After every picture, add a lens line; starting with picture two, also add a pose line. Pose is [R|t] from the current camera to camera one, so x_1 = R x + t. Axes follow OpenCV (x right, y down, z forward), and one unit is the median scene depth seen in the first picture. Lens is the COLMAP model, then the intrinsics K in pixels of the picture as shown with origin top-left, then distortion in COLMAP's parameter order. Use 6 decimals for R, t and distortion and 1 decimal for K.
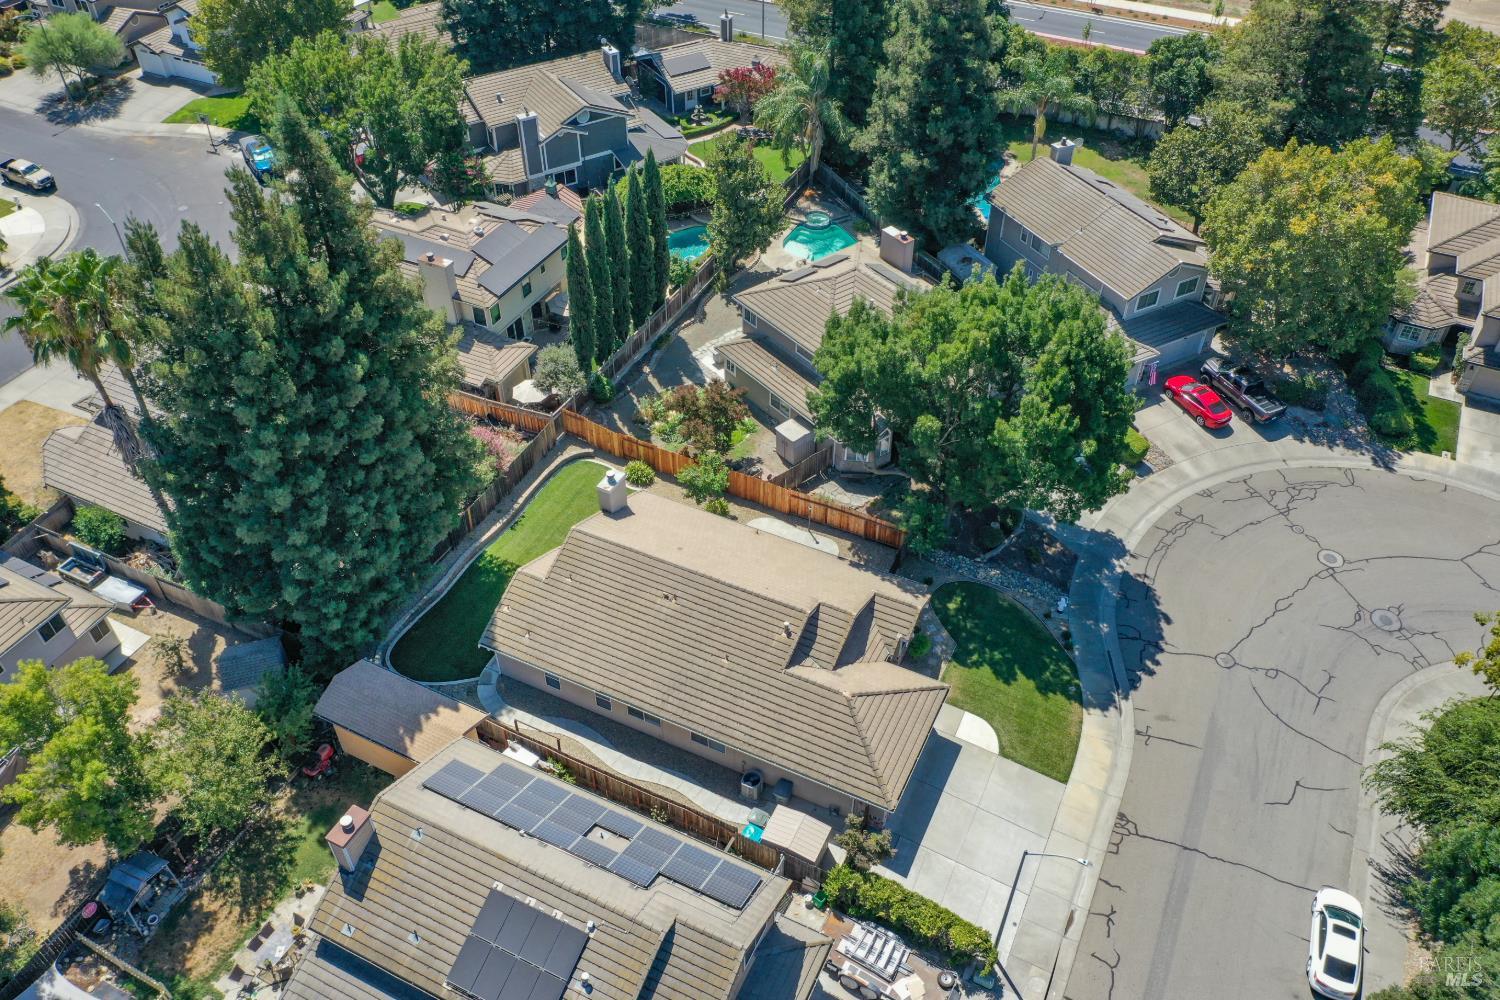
lens RADIAL K [[1187.9, 0, 750.0], [0, 1187.9, 500.0], [0, 0, 1]] dist [-0.004259, 0.003475]
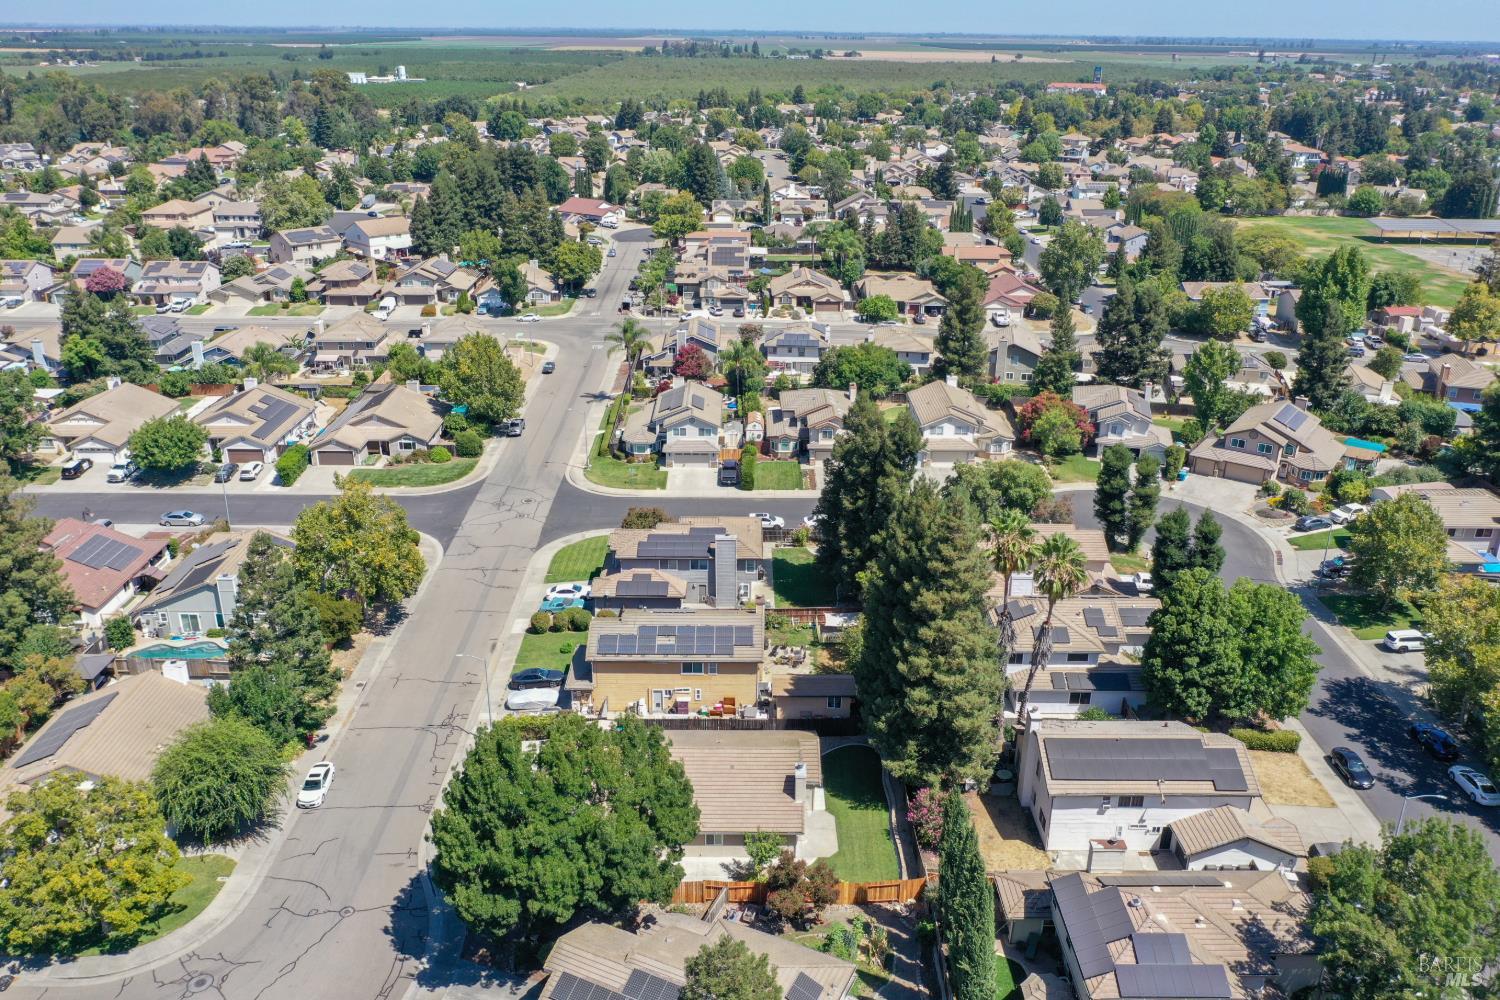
lens RADIAL K [[1187.9, 0, 750.0], [0, 1187.9, 500.0], [0, 0, 1]] dist [-0.004259, 0.003475]
pose [[-0.898517, 0.158070, -0.409489, 0.493369], [-0.300839, 0.457563, 0.836739, -1.411386], [0.319630, 0.875014, -0.363575, 1.297154]]
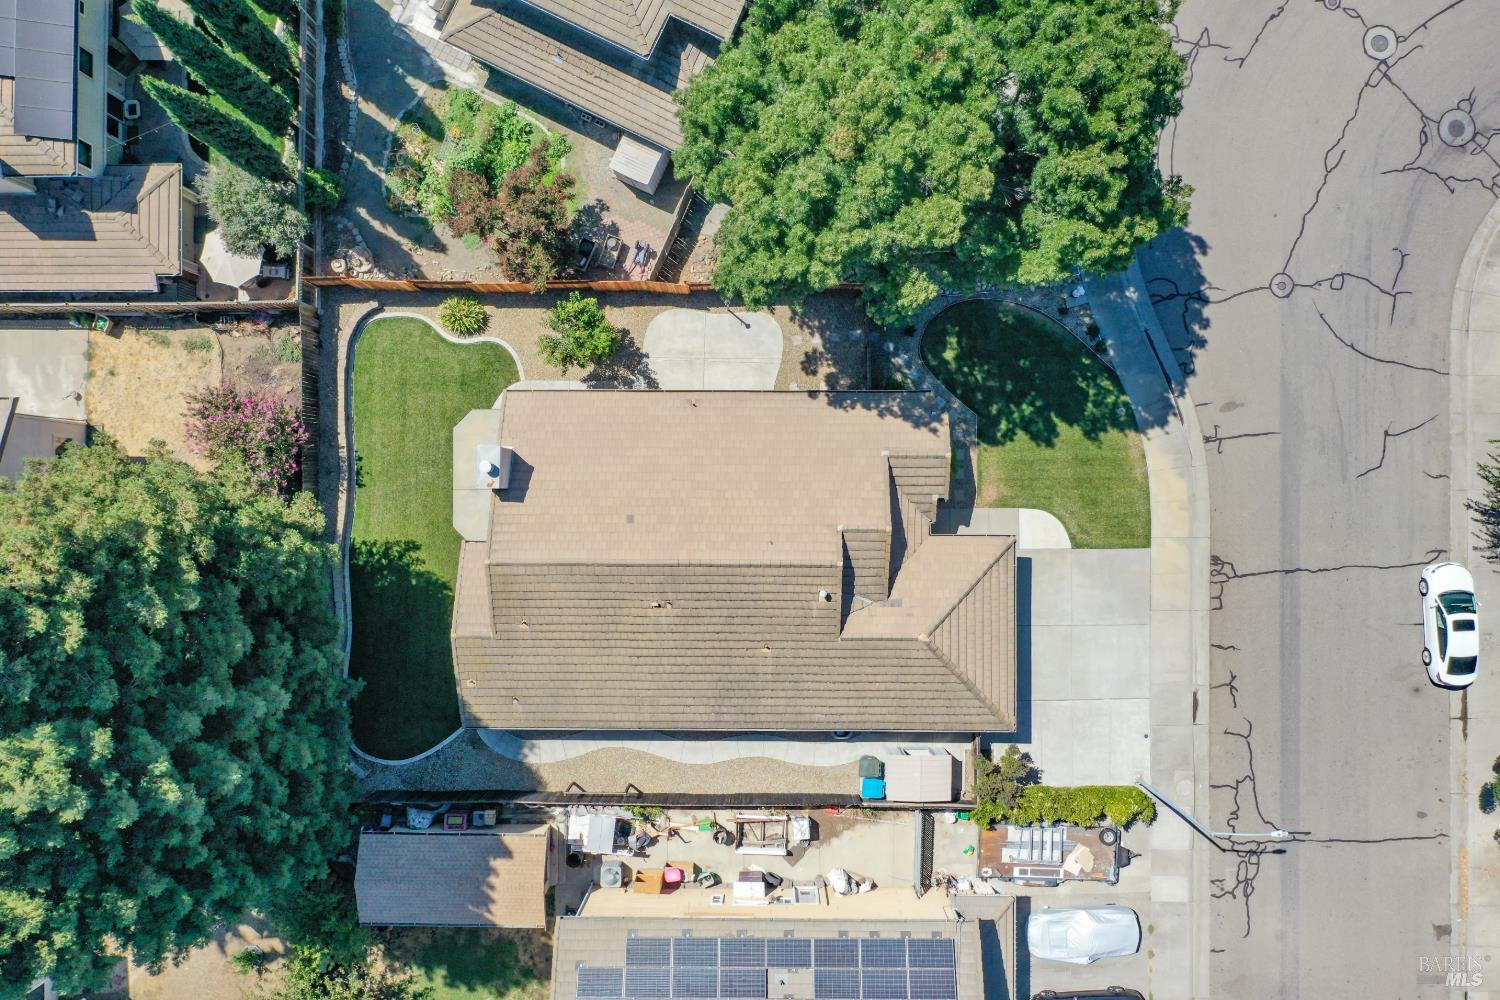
lens RADIAL K [[1194.2, 0, 766.5], [0, 1194.2, 536.8], [0, 0, 1]] dist [0.004726, -0.011017]
pose [[0.900214, -0.435410, -0.005757, 0.016495], [0.299897, 0.610344, 0.733173, -0.487795], [-0.315717, -0.661739, 0.680018, 0.471909]]
